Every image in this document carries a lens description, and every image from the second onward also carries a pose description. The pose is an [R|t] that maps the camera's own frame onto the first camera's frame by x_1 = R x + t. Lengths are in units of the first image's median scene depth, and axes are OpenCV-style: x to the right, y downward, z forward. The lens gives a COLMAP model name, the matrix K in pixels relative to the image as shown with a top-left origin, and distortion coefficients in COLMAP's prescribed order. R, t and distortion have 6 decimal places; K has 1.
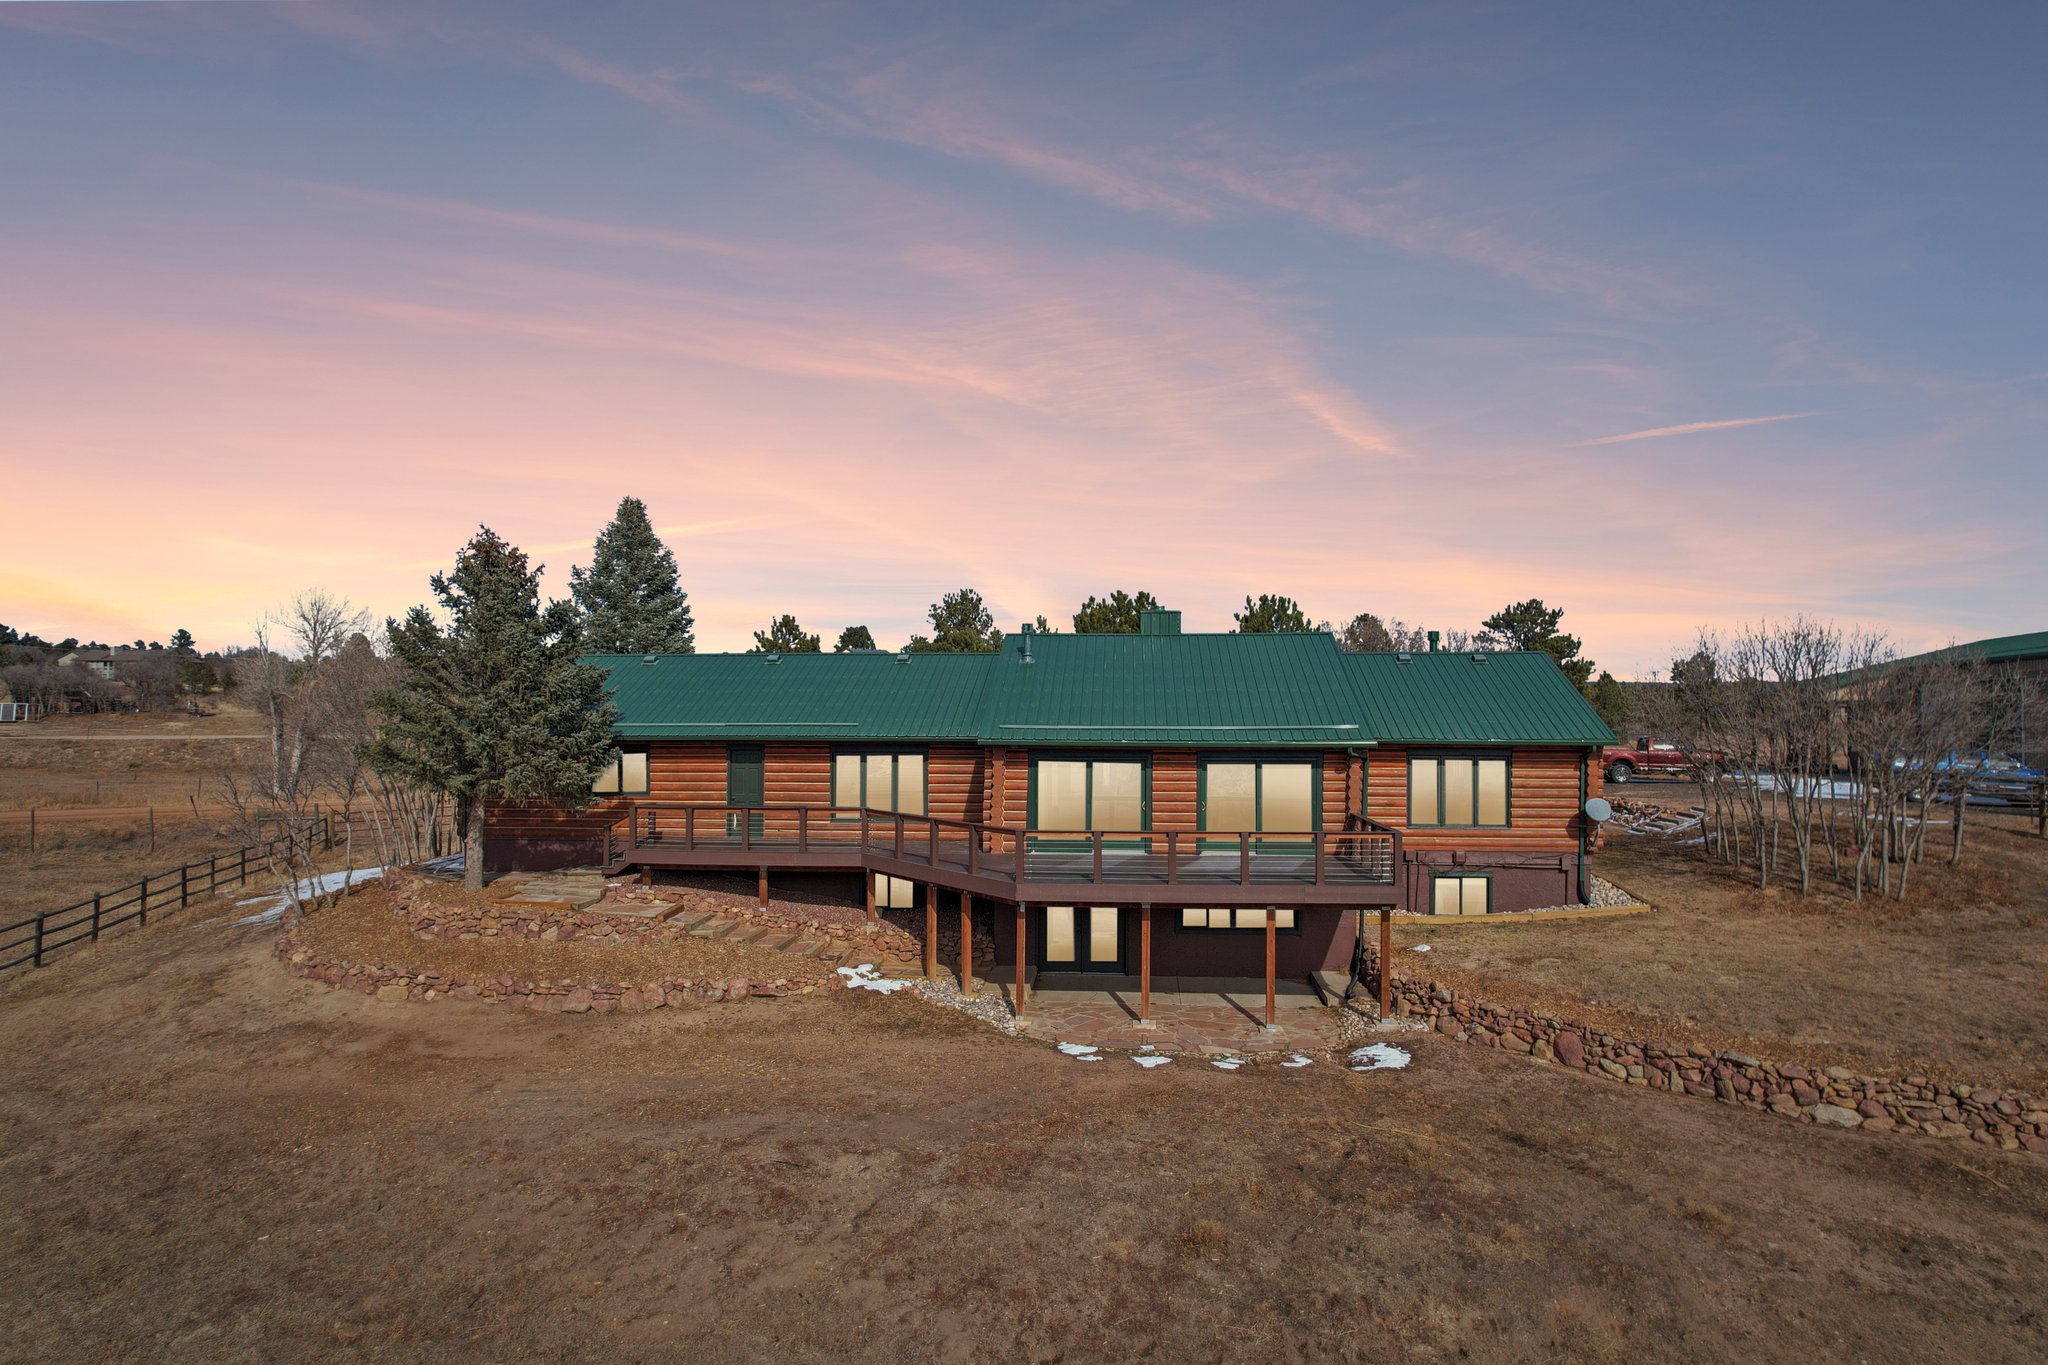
lens RADIAL K [[1321.1, 0, 1039.7], [0, 1321.1, 686.8], [0, 0, 1]] dist [-0.007546, -0.005037]
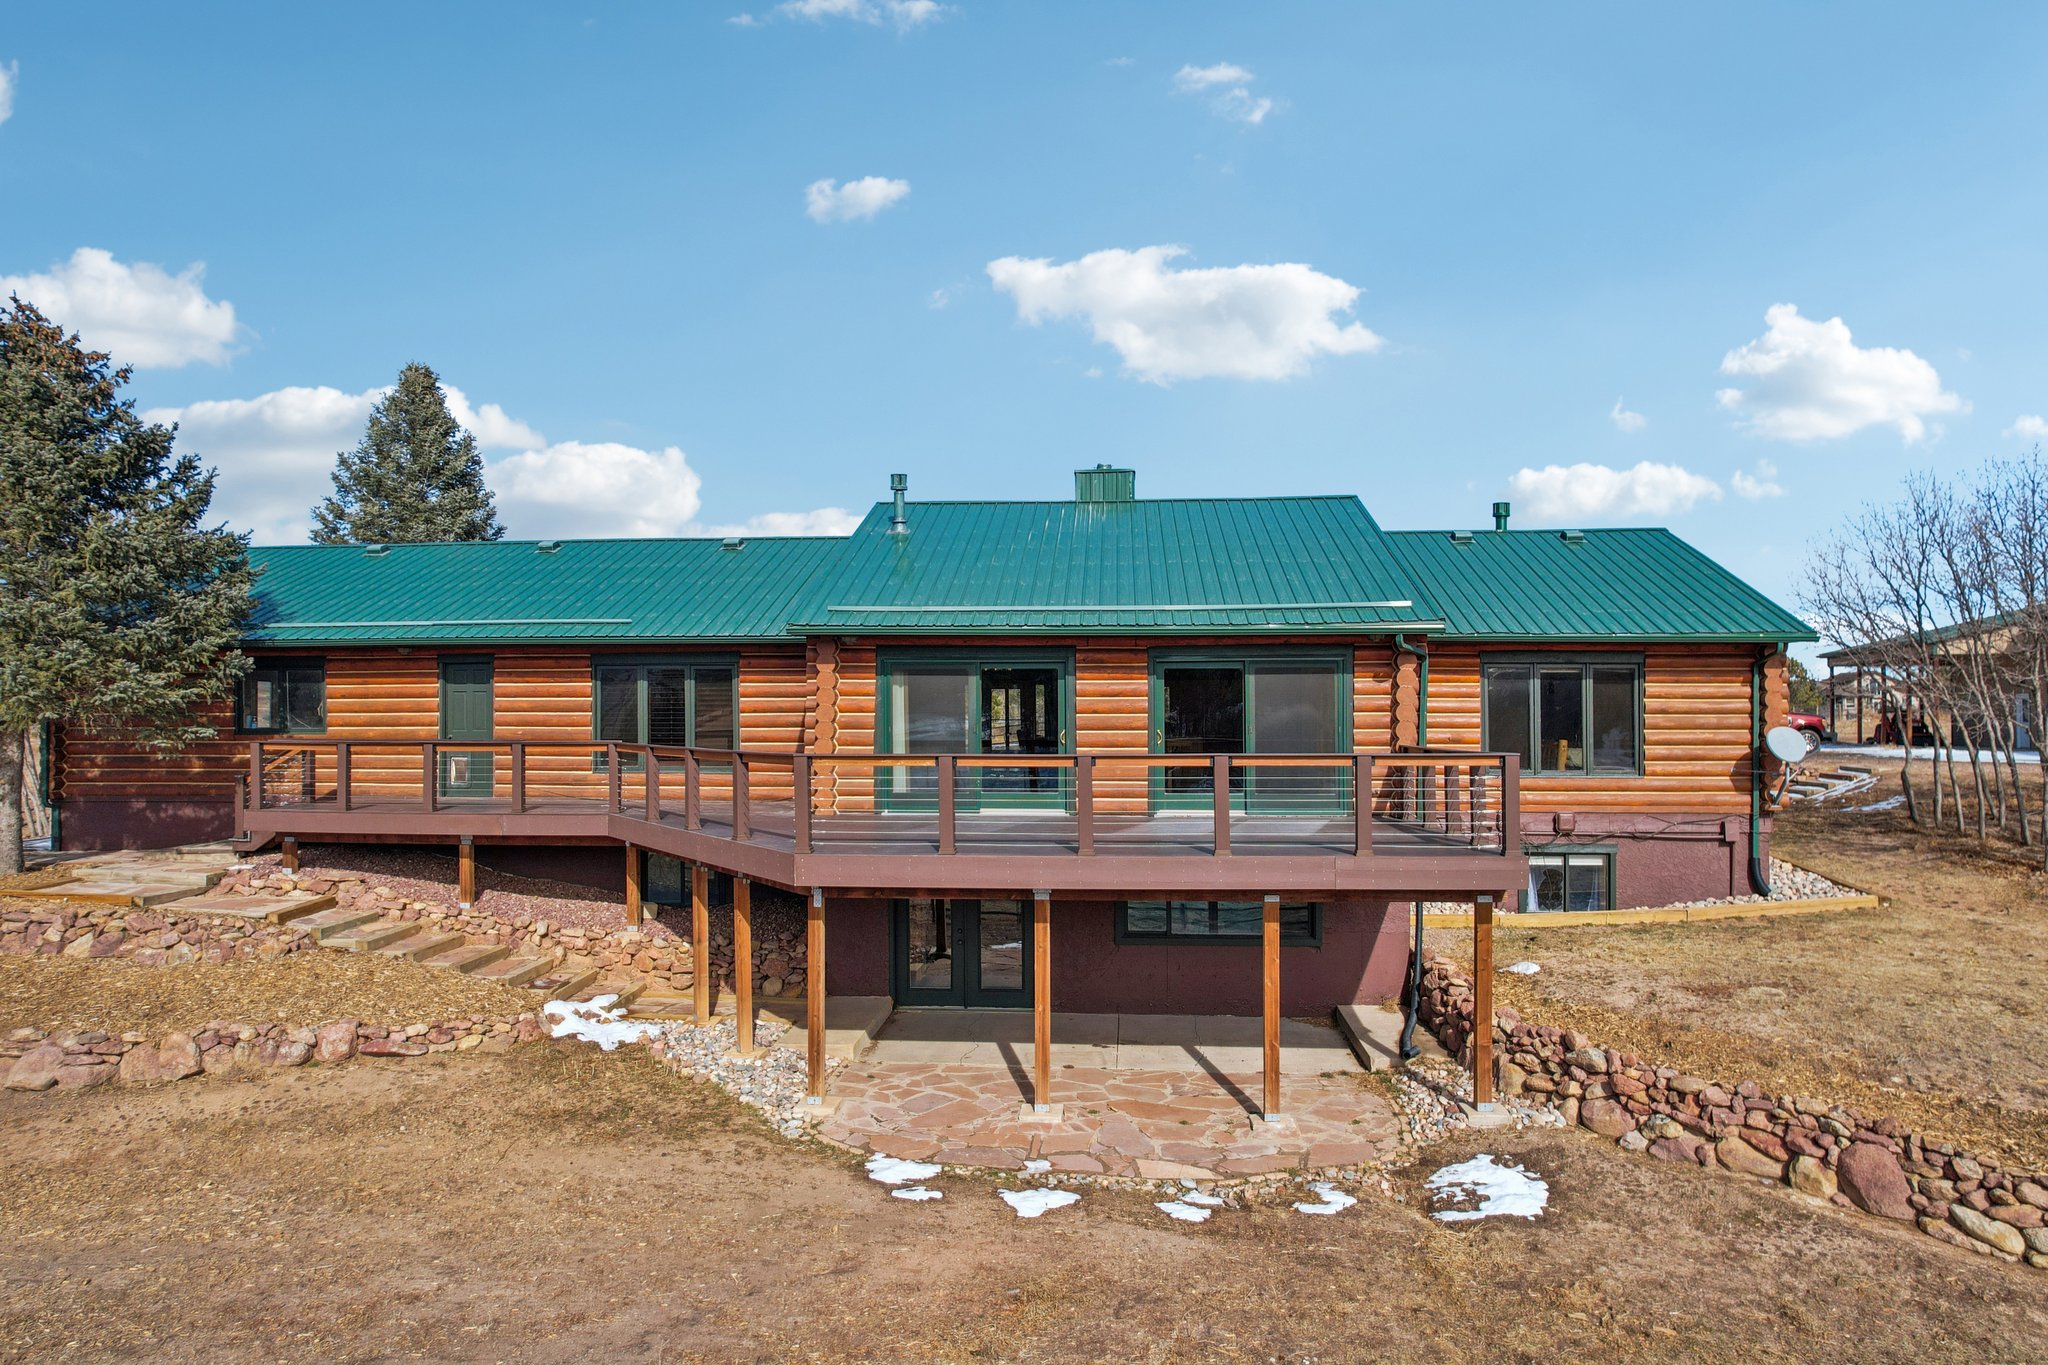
lens RADIAL K [[1322.0, 0, 1021.6], [0, 1322.0, 667.2], [0, 0, 1]] dist [-0.016417, 0.009317]
pose [[0.999953, -0.003613, -0.009043, 0.067766], [0.003463, 0.999857, -0.016571, 0.070627], [0.009102, 0.016539, 0.999822, 0.396687]]
